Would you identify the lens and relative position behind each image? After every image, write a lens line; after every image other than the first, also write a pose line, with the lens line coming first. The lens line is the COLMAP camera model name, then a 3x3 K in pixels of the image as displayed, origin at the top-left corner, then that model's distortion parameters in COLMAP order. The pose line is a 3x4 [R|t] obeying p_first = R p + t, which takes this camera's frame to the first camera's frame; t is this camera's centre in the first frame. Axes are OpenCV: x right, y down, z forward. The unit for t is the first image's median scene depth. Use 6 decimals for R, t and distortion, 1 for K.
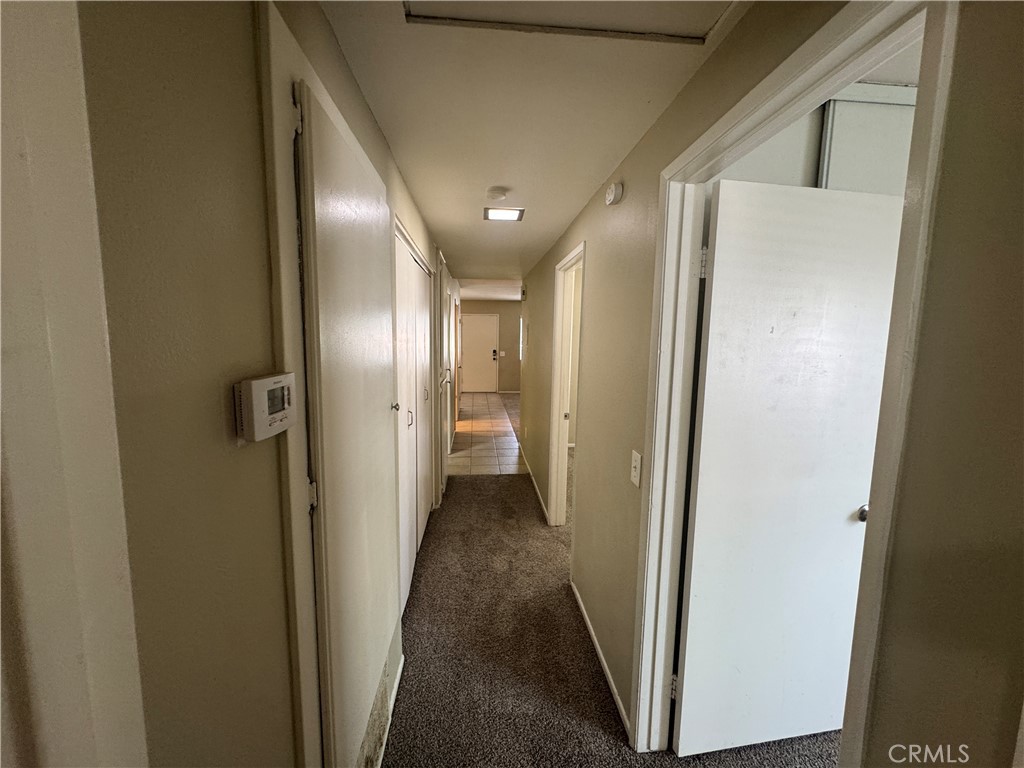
lens RADIAL K [[409.2, 0, 511.2], [0, 409.2, 384.1], [0, 0, 1]] dist [0.002636, 0.000246]
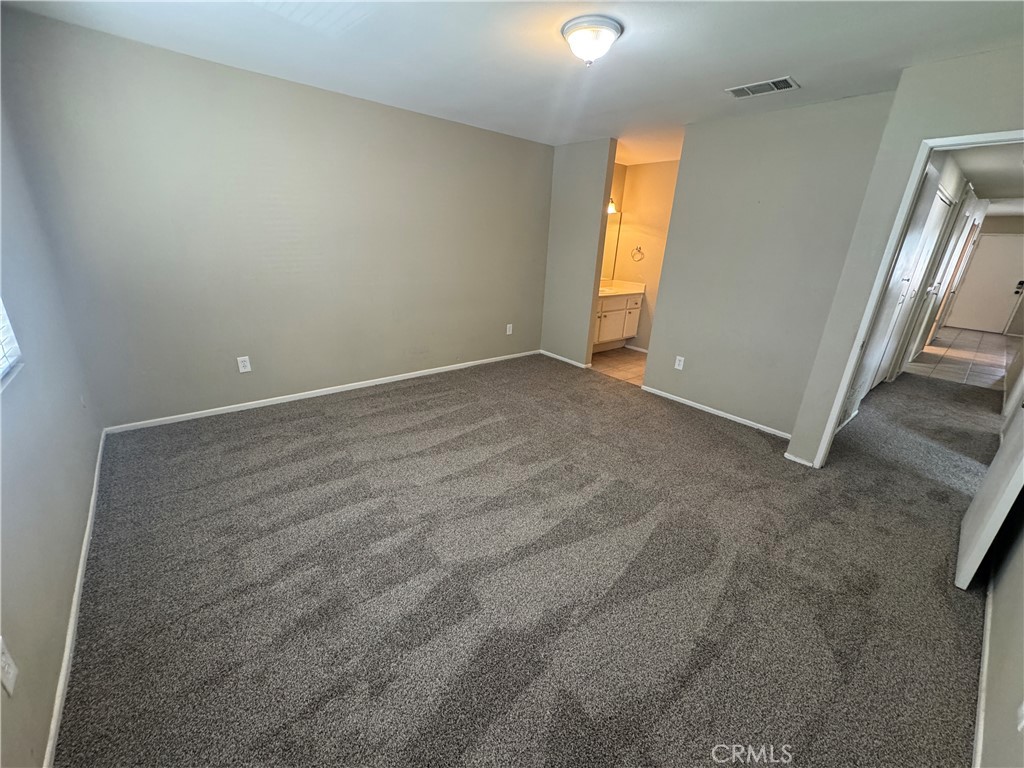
lens RADIAL K [[409.2, 0, 515.6], [0, 409.2, 383.1], [0, 0, 1]] dist [0.002636, 0.000246]
pose [[0.587032, 0.285021, -0.757731, 0.064516], [-0.139879, 0.957607, 0.251837, 0.064711], [0.797387, -0.041846, 0.602015, -0.417108]]
